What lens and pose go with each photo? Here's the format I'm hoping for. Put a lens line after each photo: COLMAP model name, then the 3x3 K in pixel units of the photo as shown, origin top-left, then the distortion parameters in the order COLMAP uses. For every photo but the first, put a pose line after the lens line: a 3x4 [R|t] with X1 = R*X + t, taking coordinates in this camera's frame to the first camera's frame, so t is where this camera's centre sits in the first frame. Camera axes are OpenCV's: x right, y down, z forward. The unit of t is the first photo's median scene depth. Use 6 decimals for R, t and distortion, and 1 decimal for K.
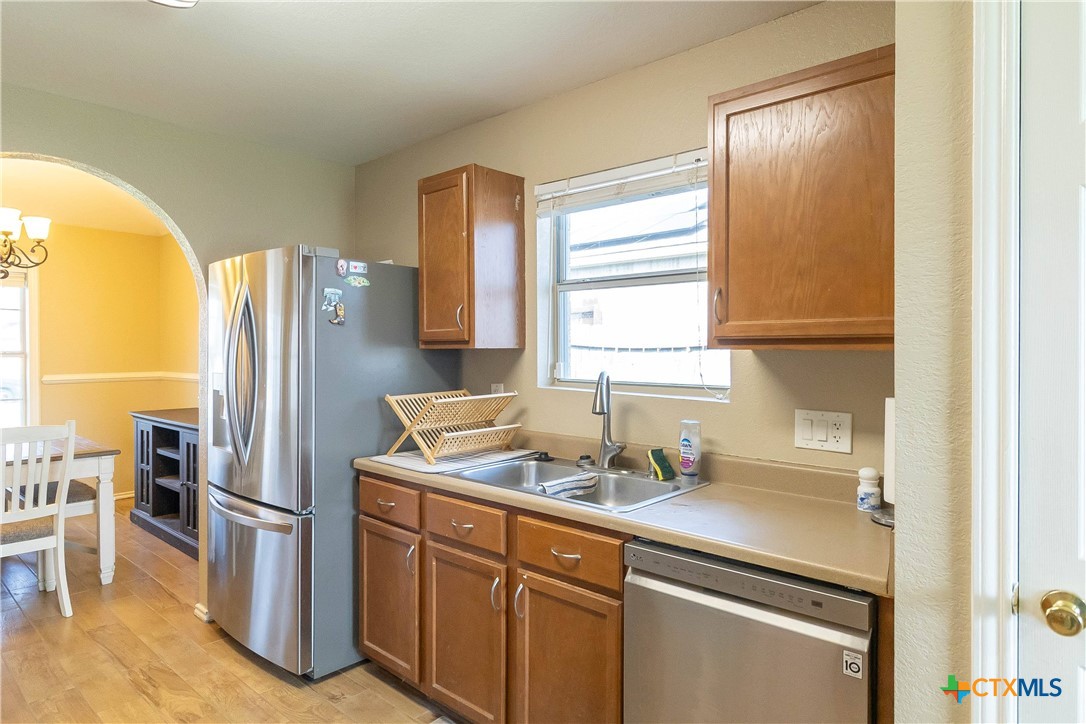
lens RADIAL K [[638.7, 0, 545.4], [0, 638.7, 355.1], [0, 0, 1]] dist [-0.000425, 0.001837]
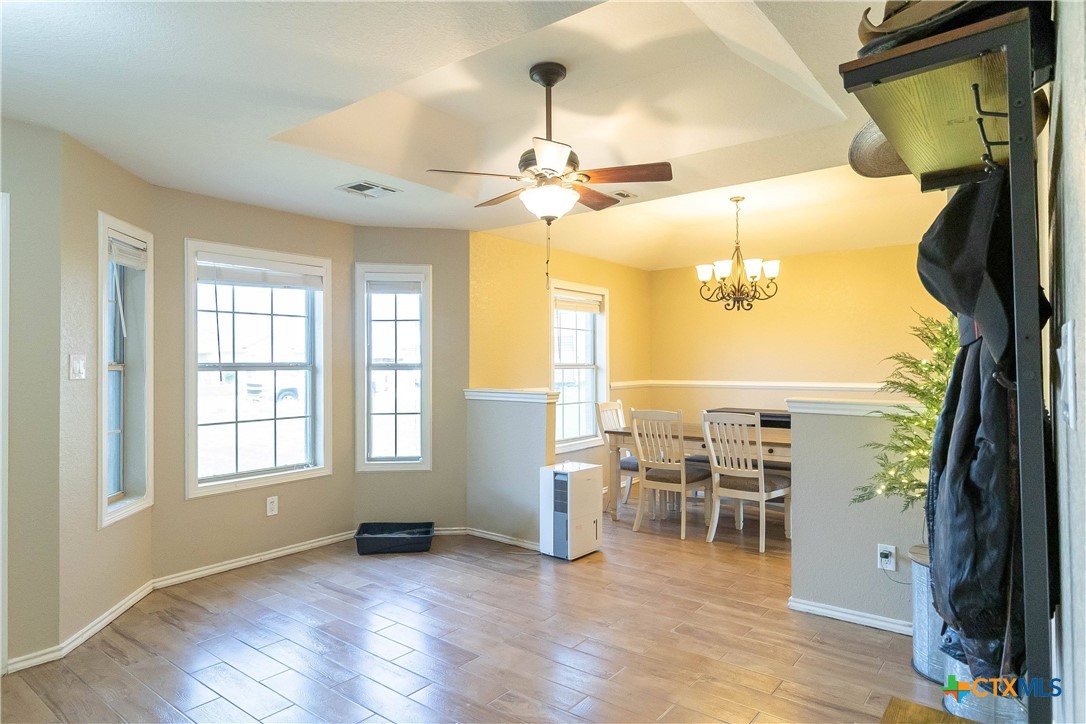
lens RADIAL K [[638.7, 0, 545.4], [0, 638.7, 355.1], [0, 0, 1]] dist [-0.000425, 0.001837]
pose [[0.997631, -0.001270, 0.068775, -1.415927], [0.002687, 0.999786, -0.020526, 0.004283], [-0.068734, 0.020662, 0.997421, -0.355322]]
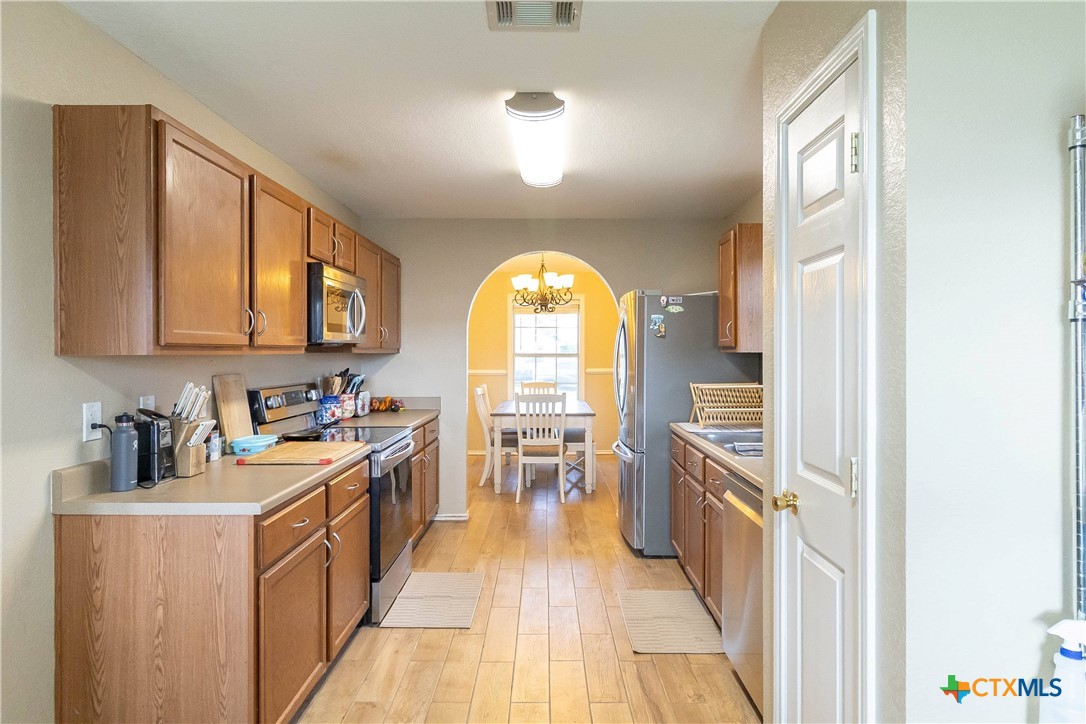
lens RADIAL K [[638.7, 0, 545.4], [0, 638.7, 355.1], [0, 0, 1]] dist [-0.000425, 0.001837]
pose [[0.667368, 0.004625, -0.744714, 0.459834], [-0.008083, 0.999967, -0.001033, 0.000505], [0.744685, 0.006709, 0.667383, -0.188723]]
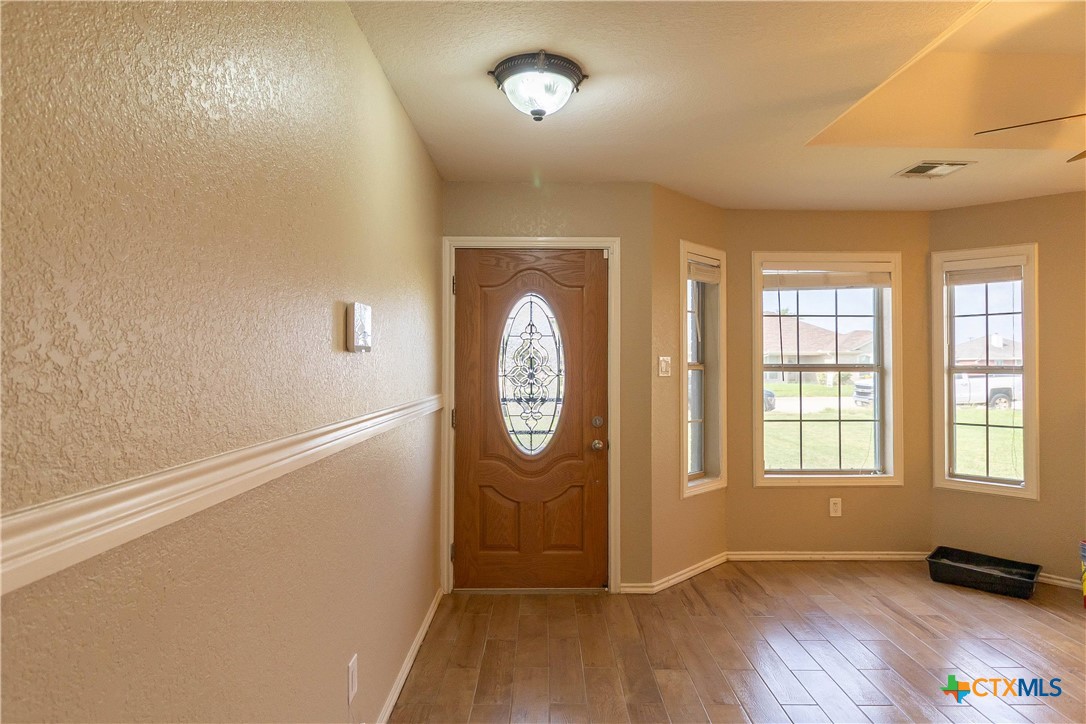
lens RADIAL K [[638.7, 0, 545.4], [0, 638.7, 355.1], [0, 0, 1]] dist [-0.000425, 0.001837]
pose [[0.672170, -0.006366, -0.740369, -1.324656], [-0.010805, 0.999772, -0.018406, 0.003770], [0.740318, 0.020372, 0.671948, -0.331777]]
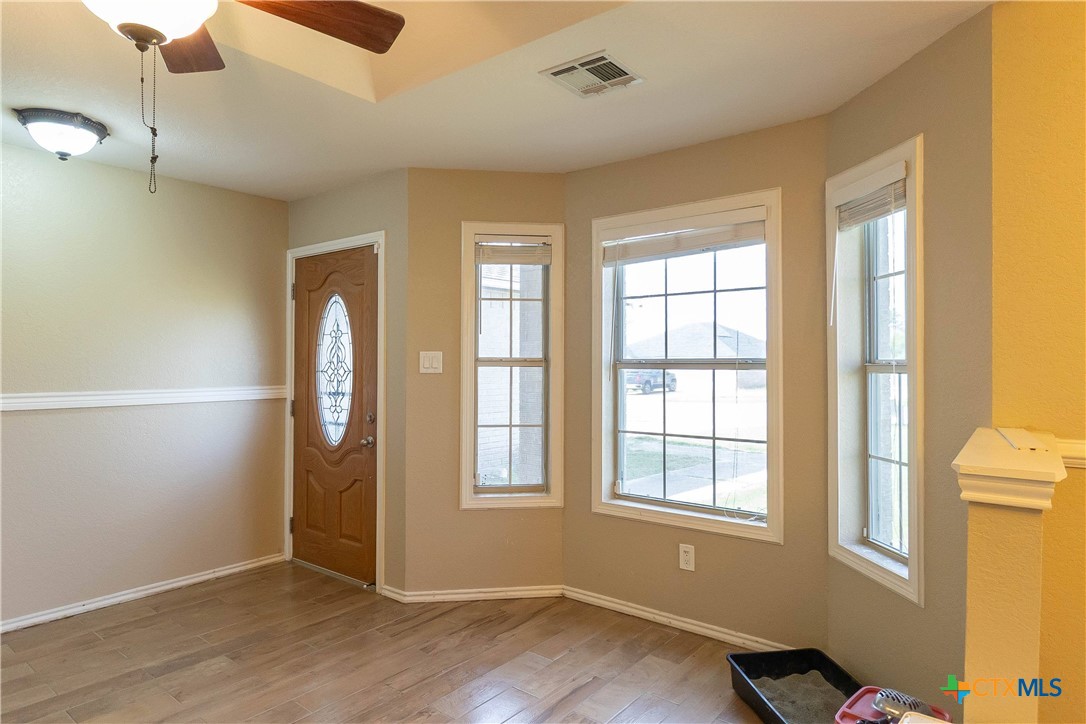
lens RADIAL K [[638.7, 0, 545.4], [0, 638.7, 355.1], [0, 0, 1]] dist [-0.000425, 0.001837]
pose [[0.053153, -0.010027, -0.998536, -0.999713], [-0.009403, 0.999900, -0.010541, -0.001206], [0.998542, 0.009949, 0.053053, 0.618894]]
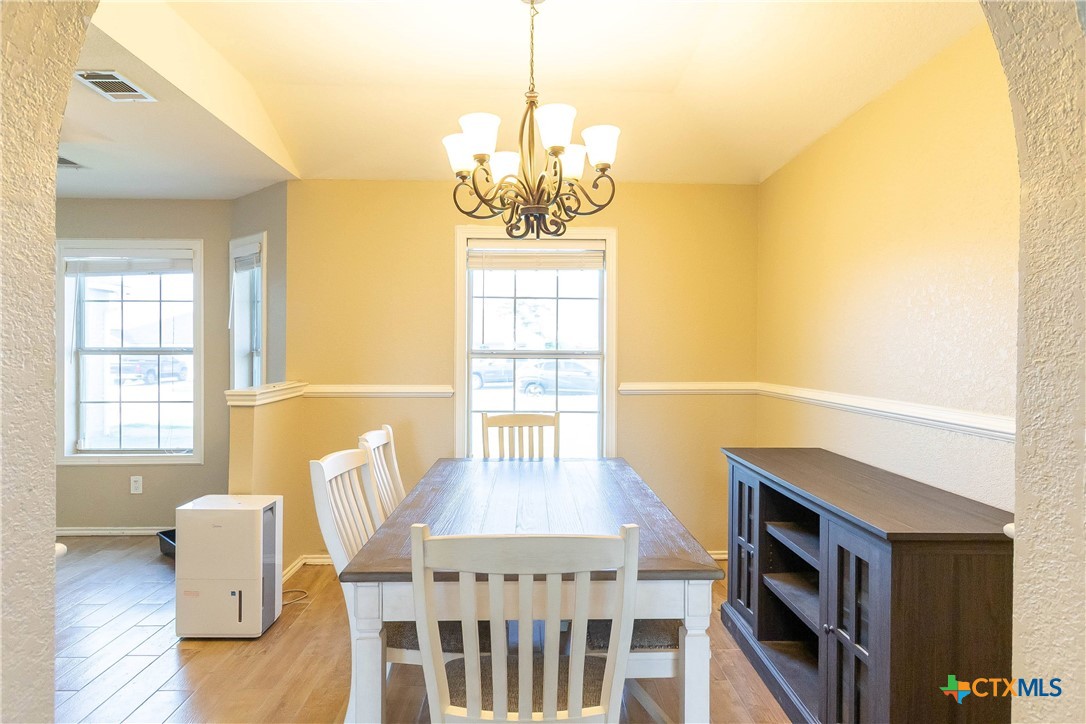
lens RADIAL K [[638.7, 0, 545.4], [0, 638.7, 355.1], [0, 0, 1]] dist [-0.000425, 0.001837]
pose [[0.686786, 0.008230, -0.726814, -0.414354], [-0.010764, 0.999941, 0.001151, -0.002213], [0.726780, 0.007033, 0.686834, 0.580955]]
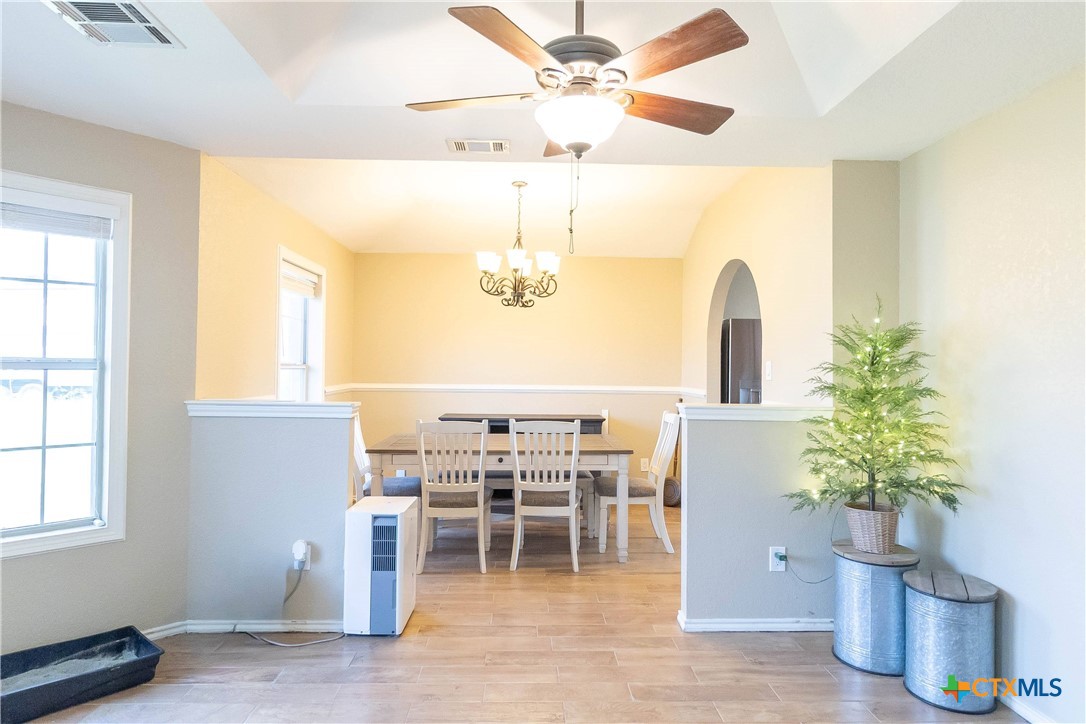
lens RADIAL K [[638.7, 0, 545.4], [0, 638.7, 355.1], [0, 0, 1]] dist [-0.000425, 0.001837]
pose [[0.722011, 0.021508, 0.691547, -1.736416], [-0.007306, 0.999698, -0.023464, 0.004136], [-0.691843, 0.011889, 0.721950, 0.058550]]
